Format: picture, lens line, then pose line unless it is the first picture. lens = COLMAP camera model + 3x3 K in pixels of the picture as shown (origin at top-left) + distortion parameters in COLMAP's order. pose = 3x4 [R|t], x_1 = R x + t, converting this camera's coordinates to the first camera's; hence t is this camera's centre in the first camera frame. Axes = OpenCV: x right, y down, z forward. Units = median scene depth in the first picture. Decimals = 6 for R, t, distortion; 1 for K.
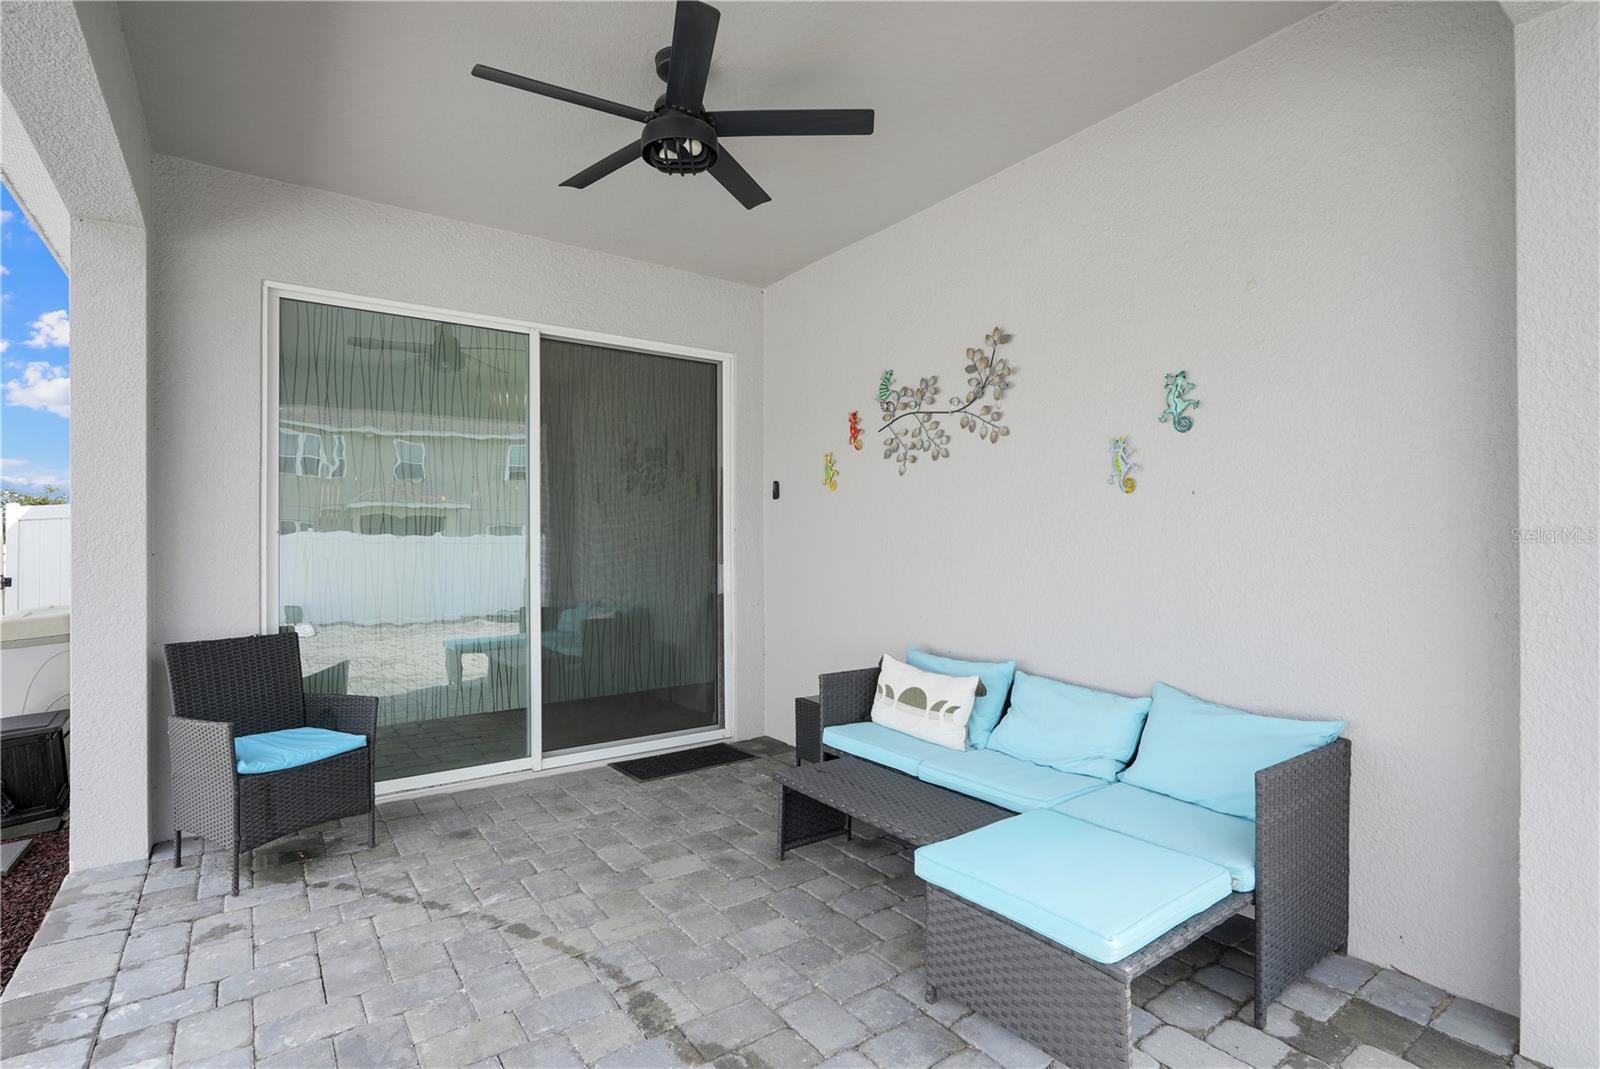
lens RADIAL K [[720.7, 0, 800.0], [0, 720.7, 534.5], [0, 0, 1]] dist [-0.000295, 0.000218]
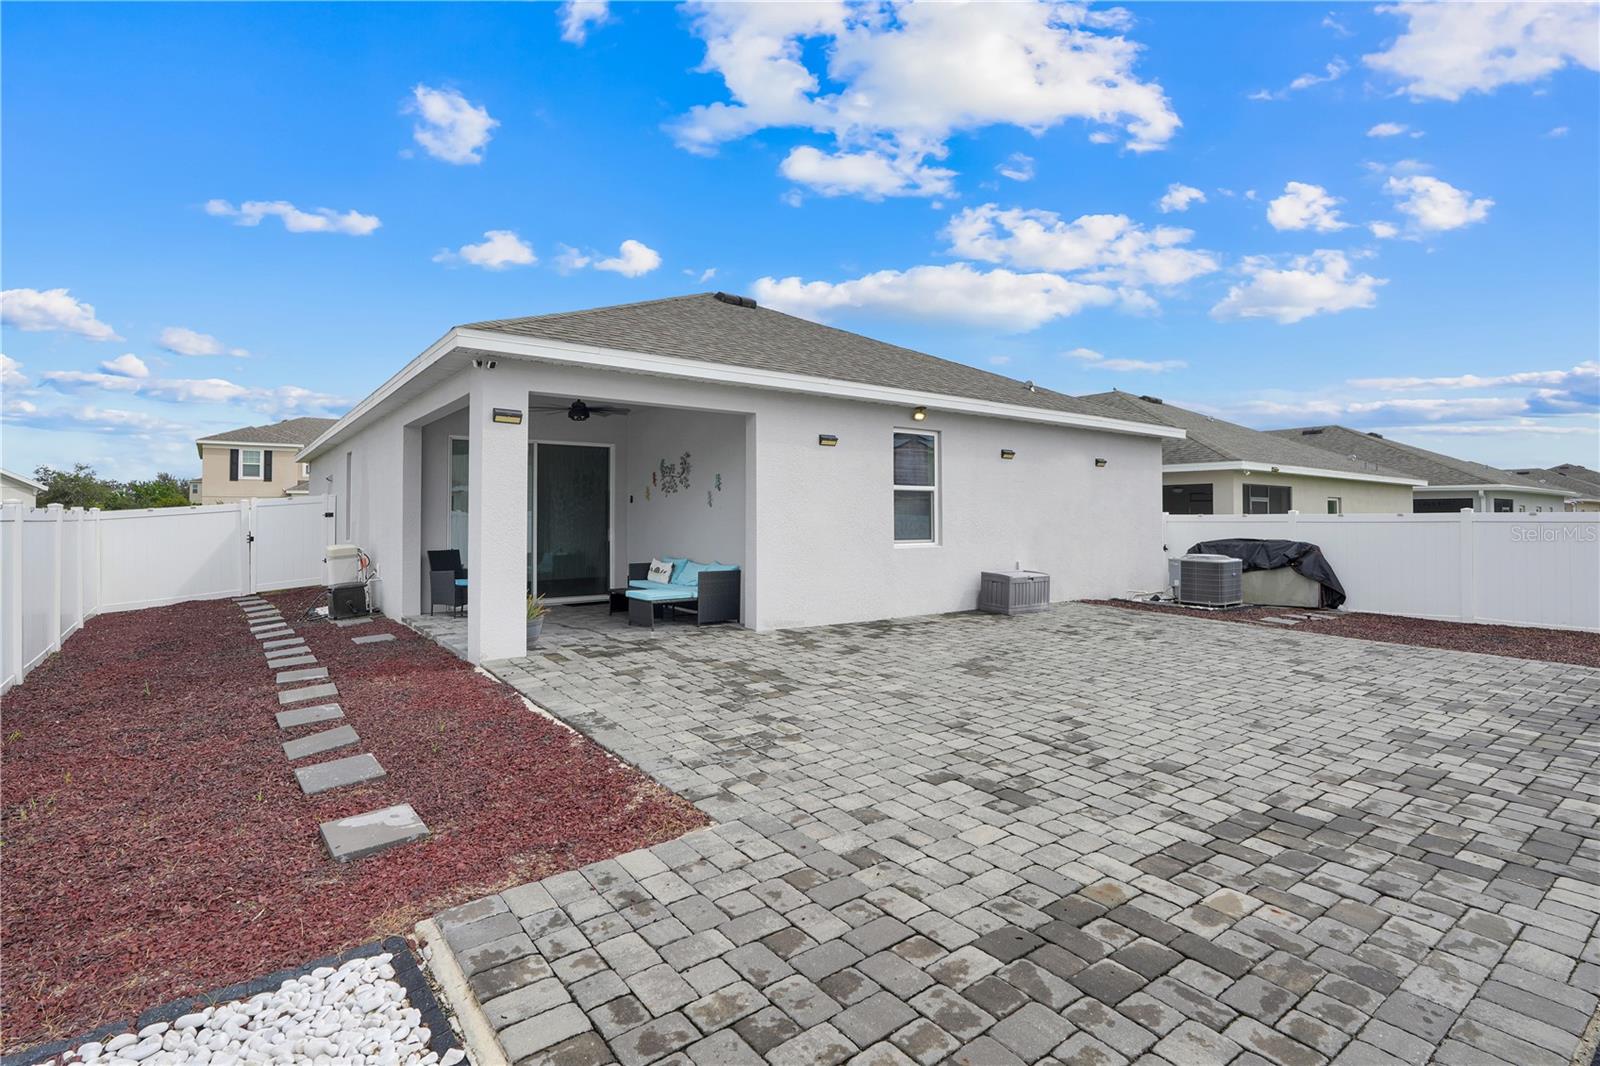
lens RADIAL K [[720.7, 0, 800.0], [0, 720.7, 533.0], [0, 0, 1]] dist [-0.000295, 0.000218]
pose [[0.999580, 0.009701, 0.027293, 0.658289], [-0.010442, 0.999577, 0.027130, -0.026431], [-0.027019, -0.027404, 0.999259, -2.048109]]
